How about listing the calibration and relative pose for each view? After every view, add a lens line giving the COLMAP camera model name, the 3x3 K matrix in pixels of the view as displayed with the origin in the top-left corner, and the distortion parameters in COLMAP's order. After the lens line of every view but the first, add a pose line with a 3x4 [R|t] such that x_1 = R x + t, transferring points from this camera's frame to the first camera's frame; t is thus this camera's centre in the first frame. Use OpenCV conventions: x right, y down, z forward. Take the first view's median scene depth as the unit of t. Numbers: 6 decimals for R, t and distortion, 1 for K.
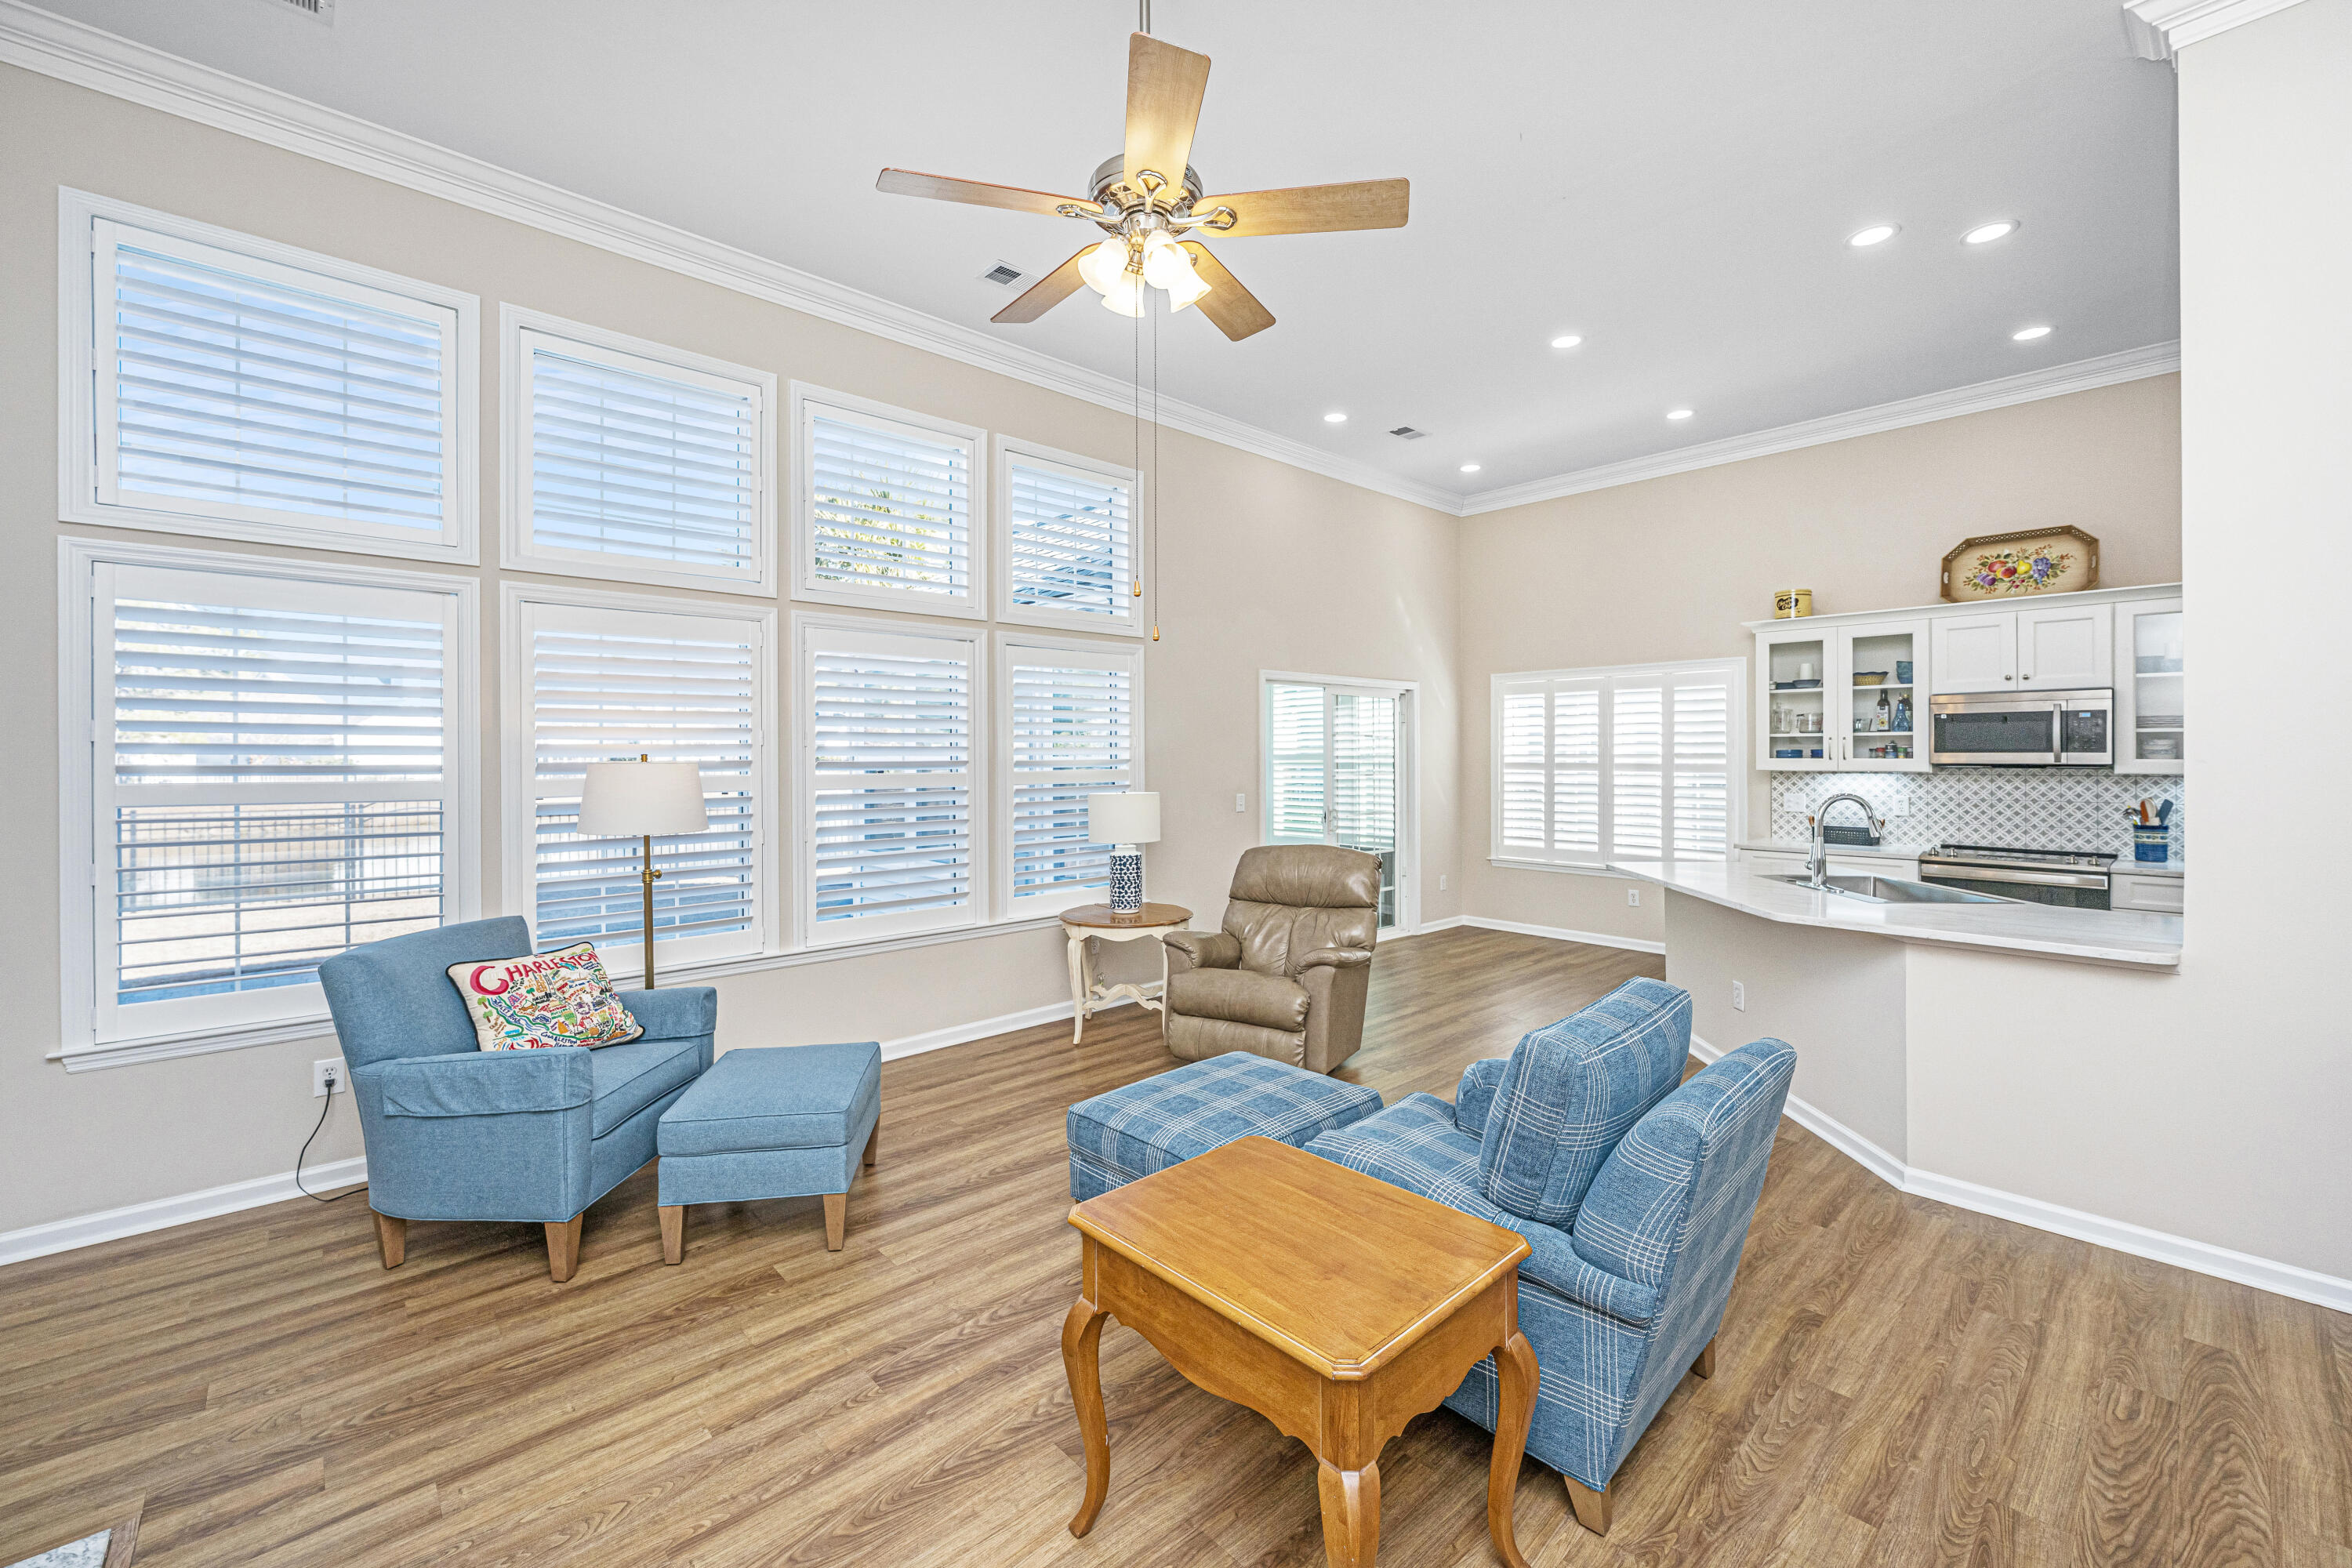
lens RADIAL K [[945.7, 0, 1177.8], [0, 945.7, 756.0], [0, 0, 1]] dist [0.001827, 0.000233]
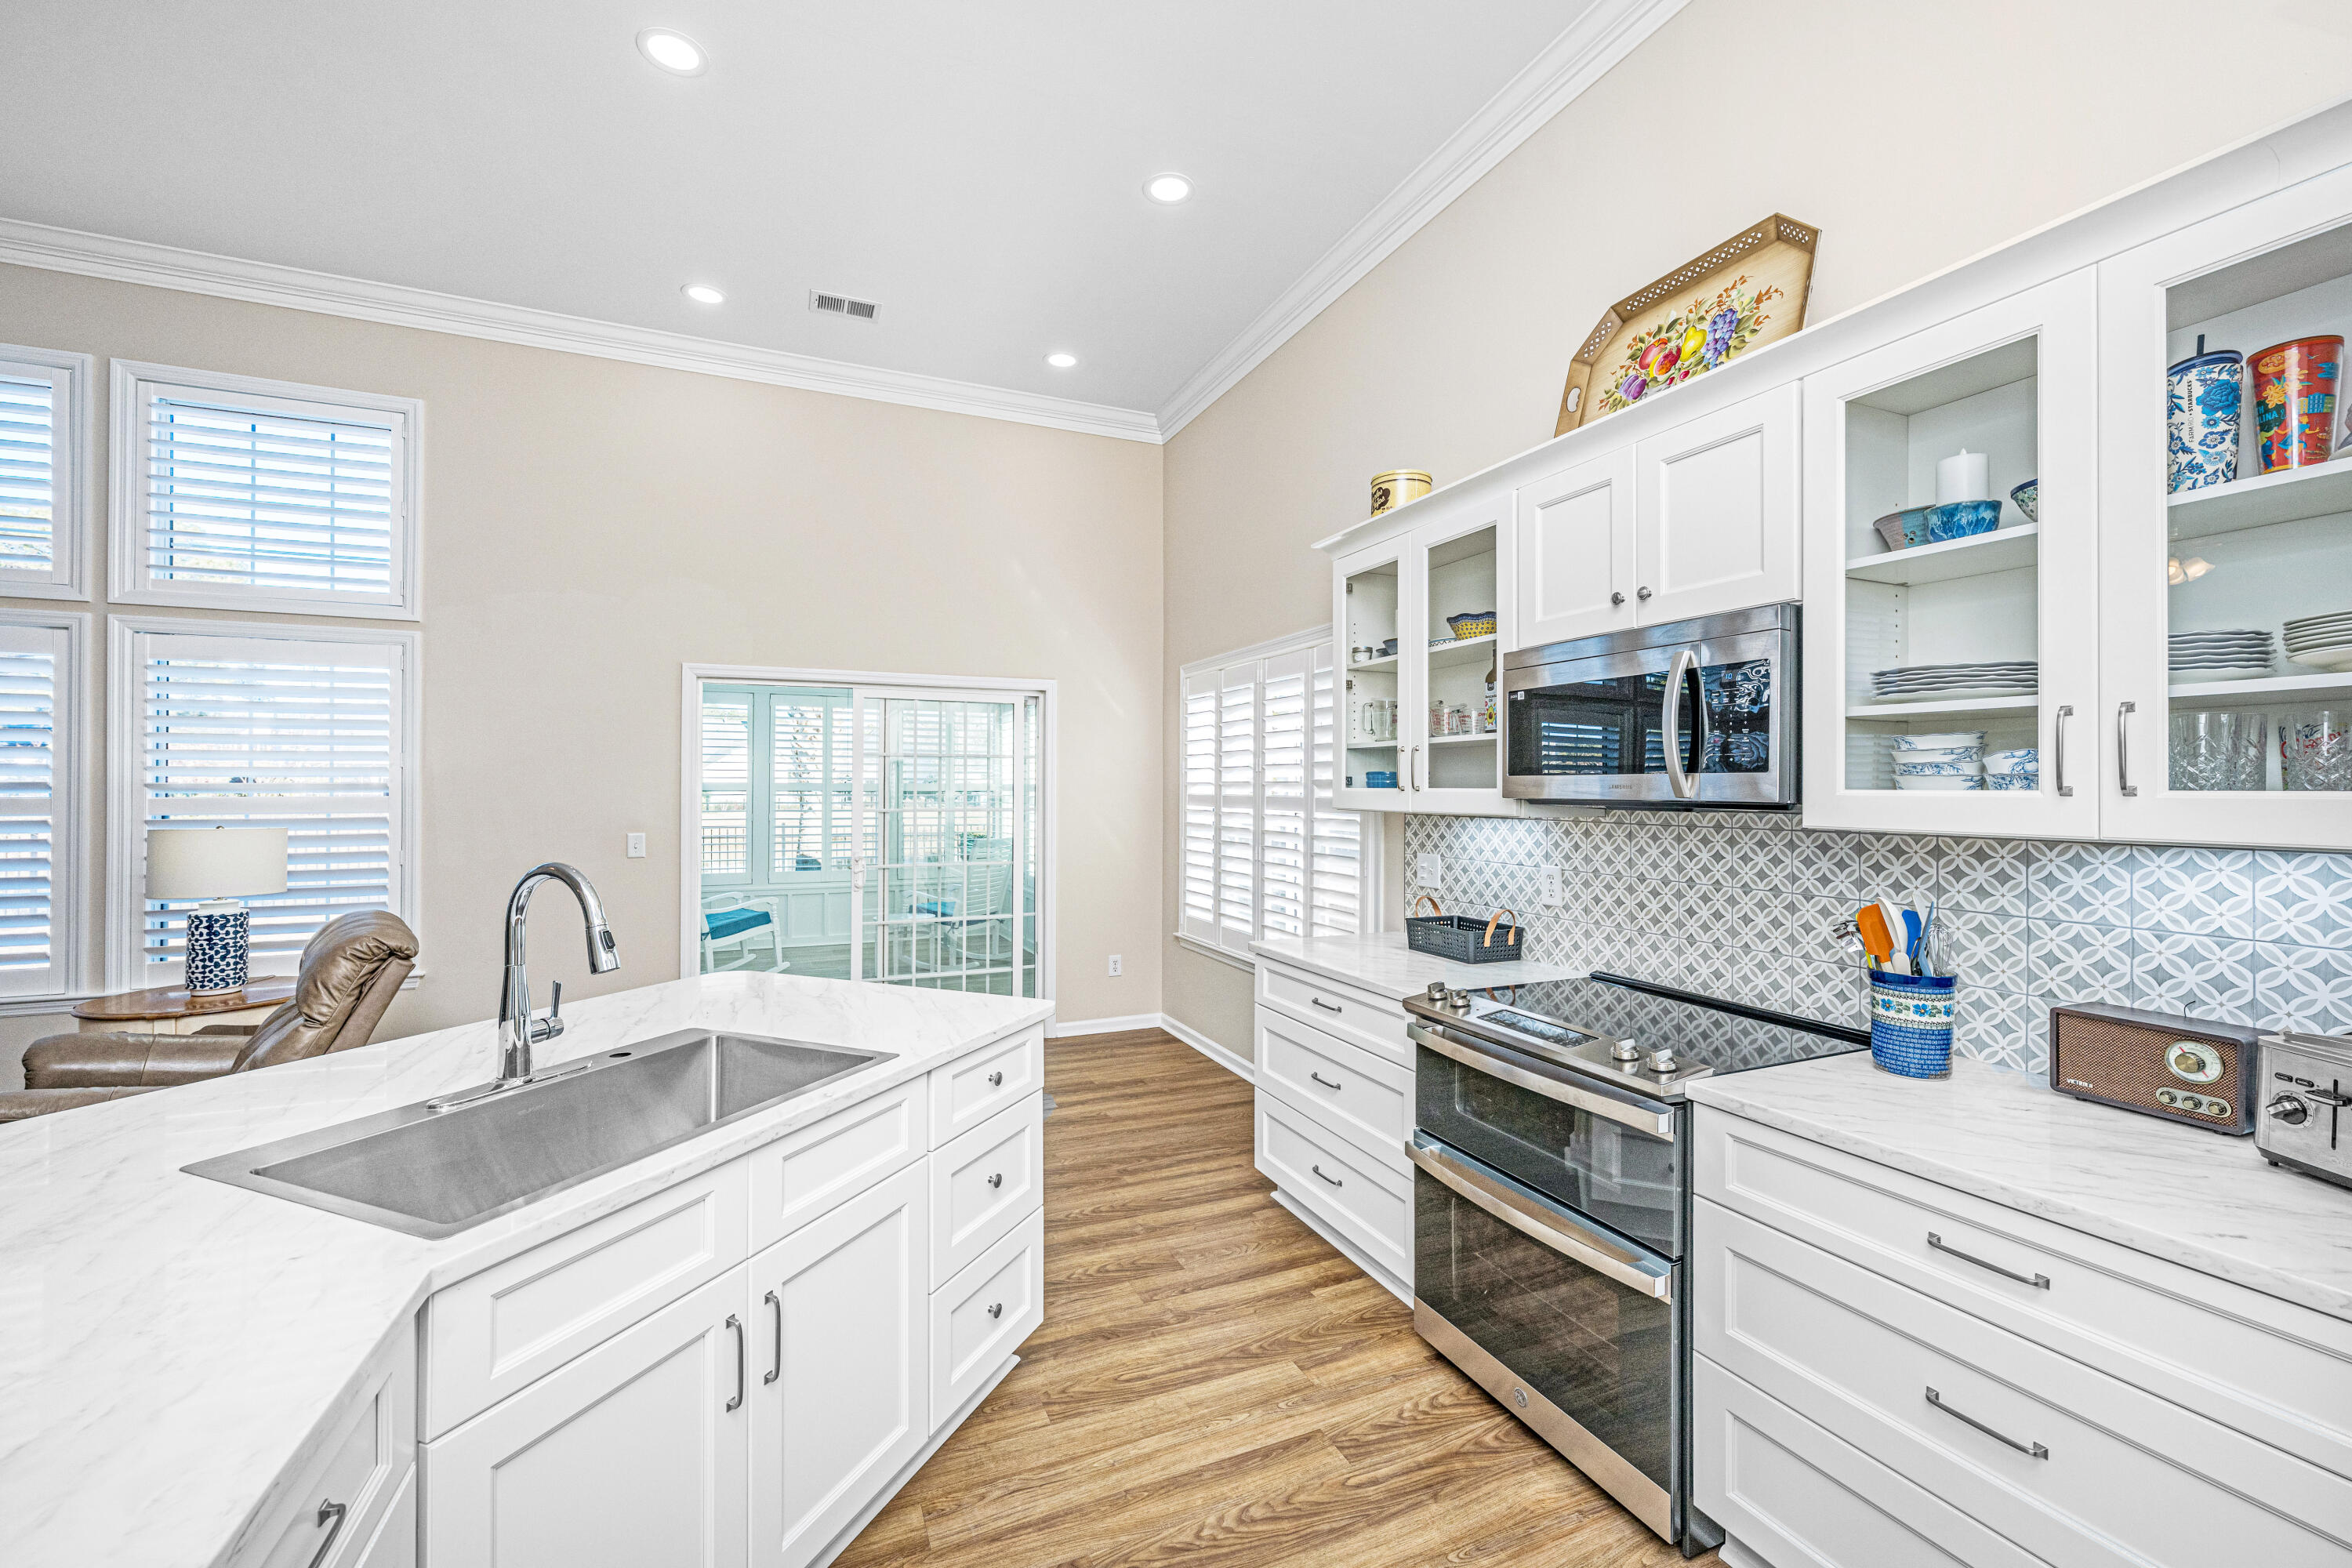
lens RADIAL K [[945.7, 0, 1153.5], [0, 945.7, 790.7], [0, 0, 1]] dist [0.001827, 0.000233]
pose [[0.934398, 0.003666, -0.356211, 0.734130], [-0.003410, 0.999993, 0.001346, 0.003570], [0.356214, -0.000043, 0.934405, 0.460201]]
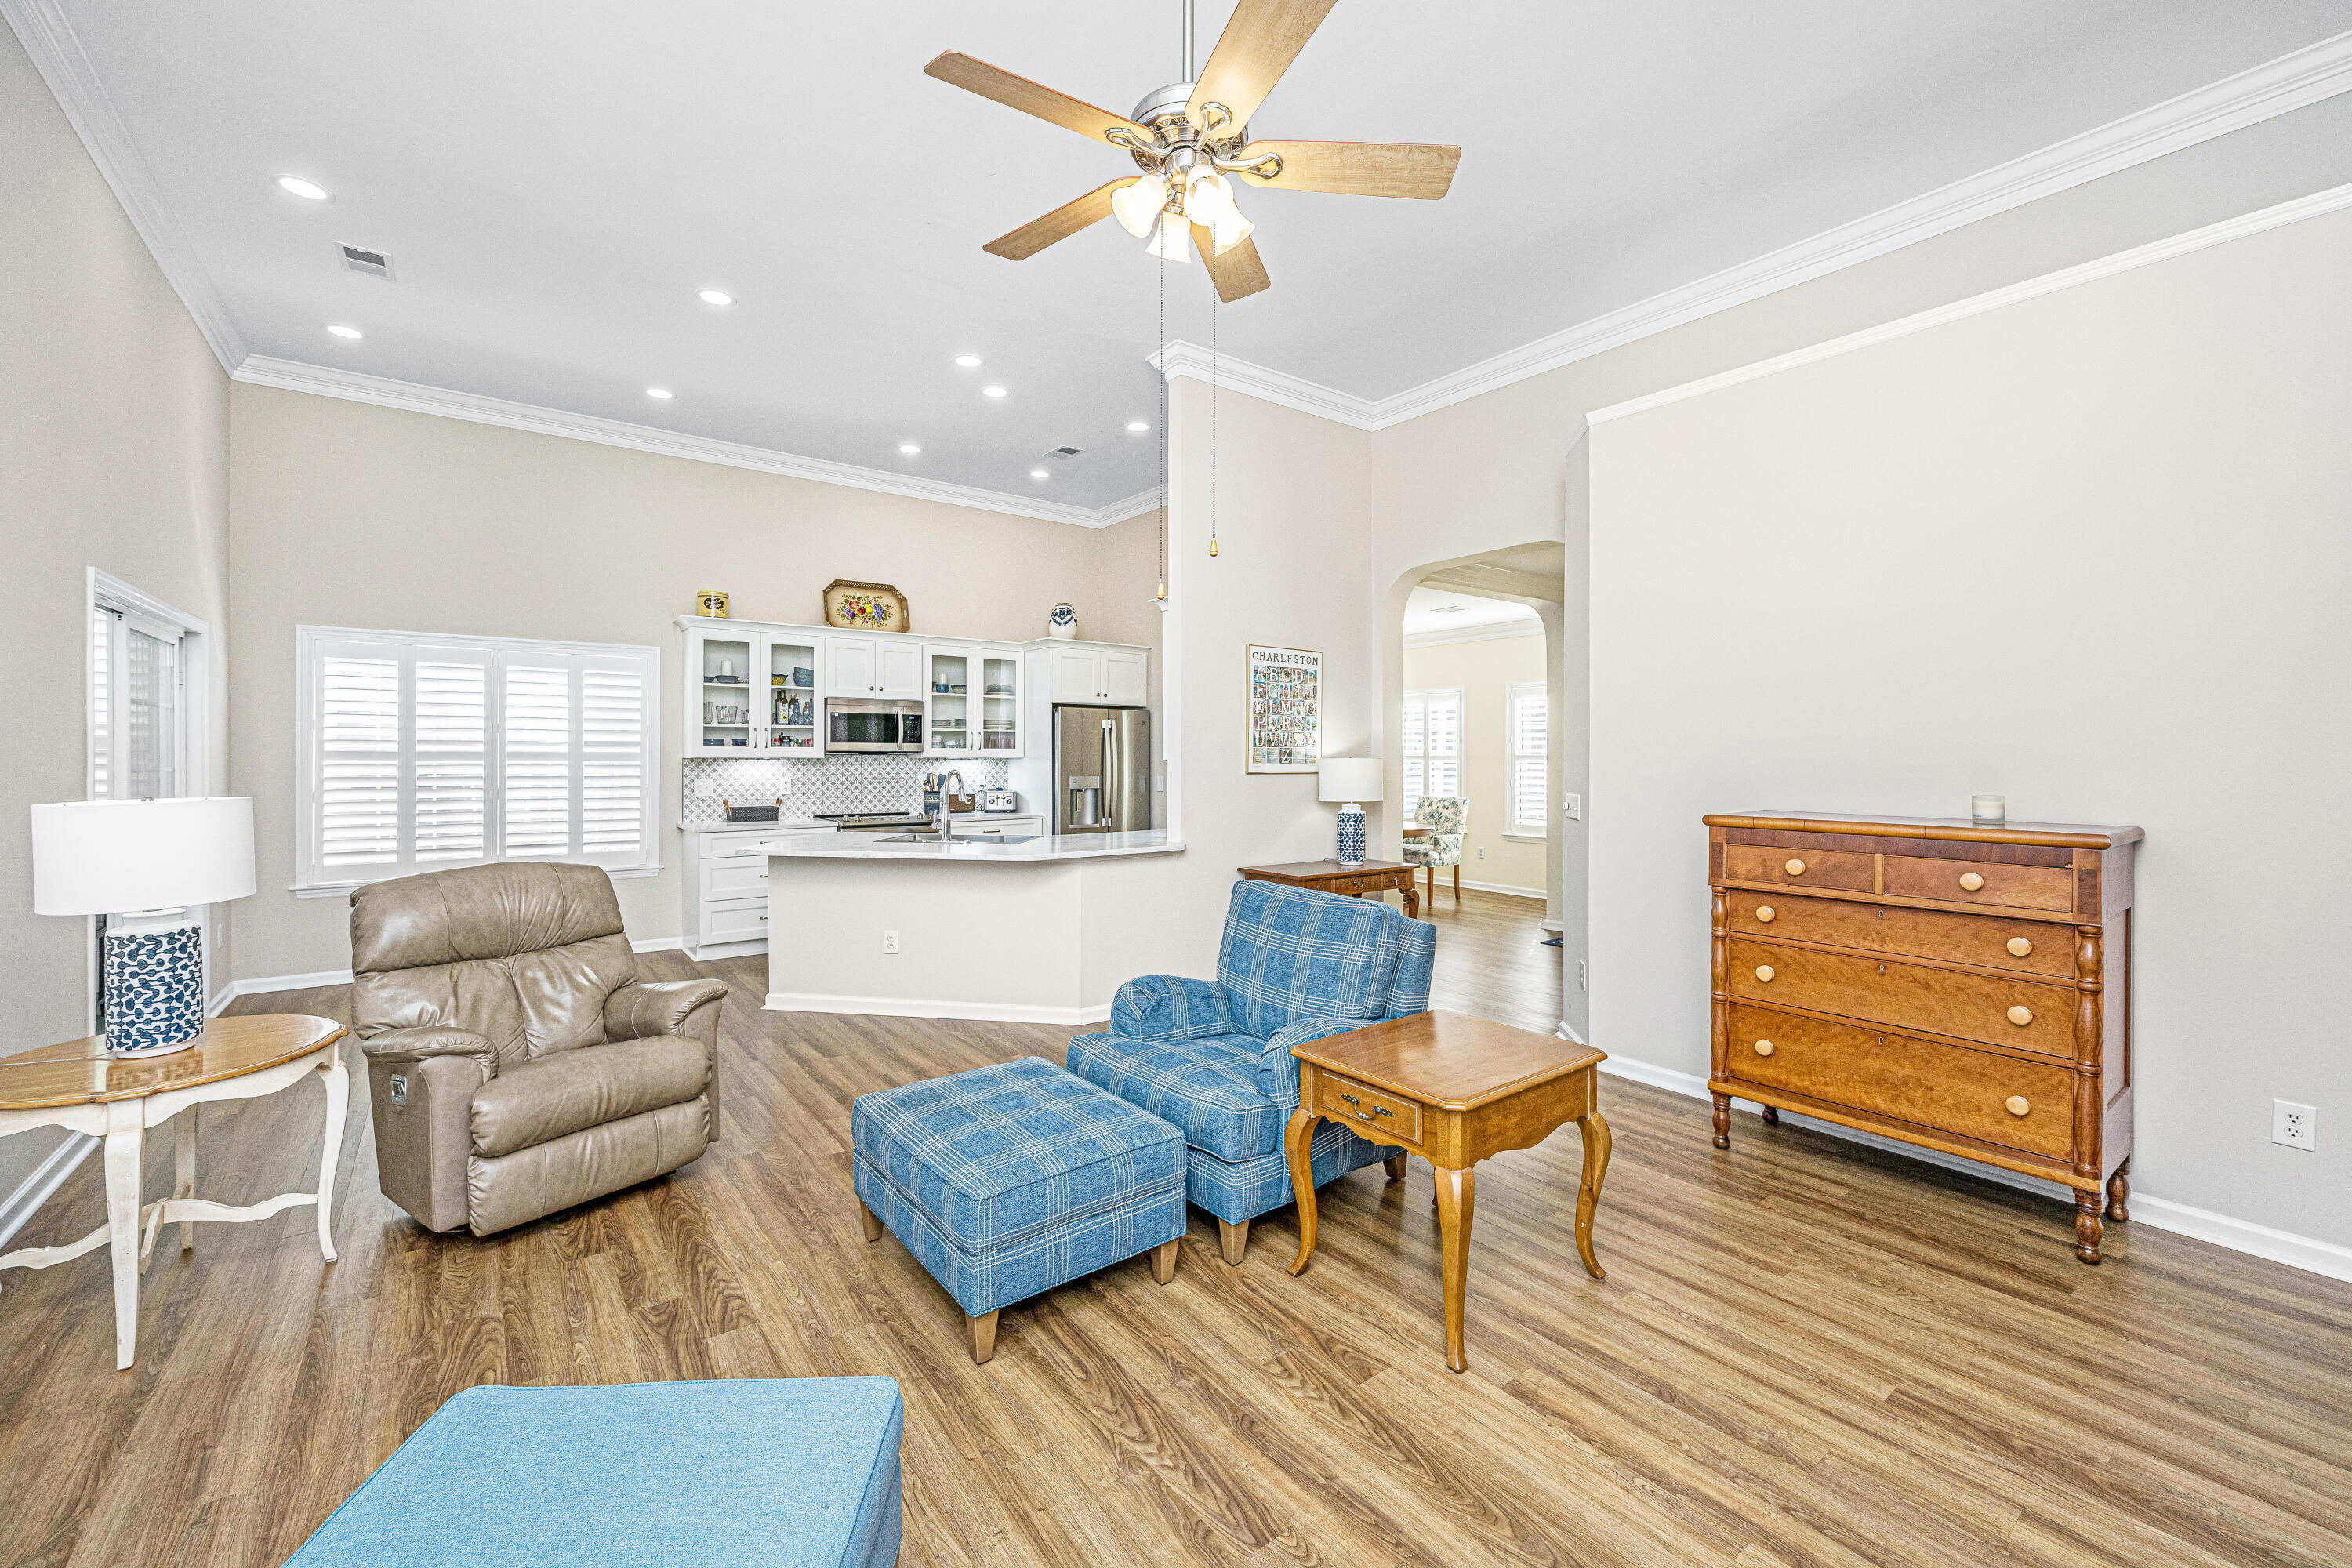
lens RADIAL K [[945.7, 0, 1181.4], [0, 945.7, 762.4], [0, 0, 1]] dist [0.001827, 0.000233]
pose [[0.108643, -0.006783, 0.994058, -0.386406], [-0.000679, 0.999976, 0.006897, 0.013077], [-0.994081, -0.001424, 0.108636, 0.356233]]
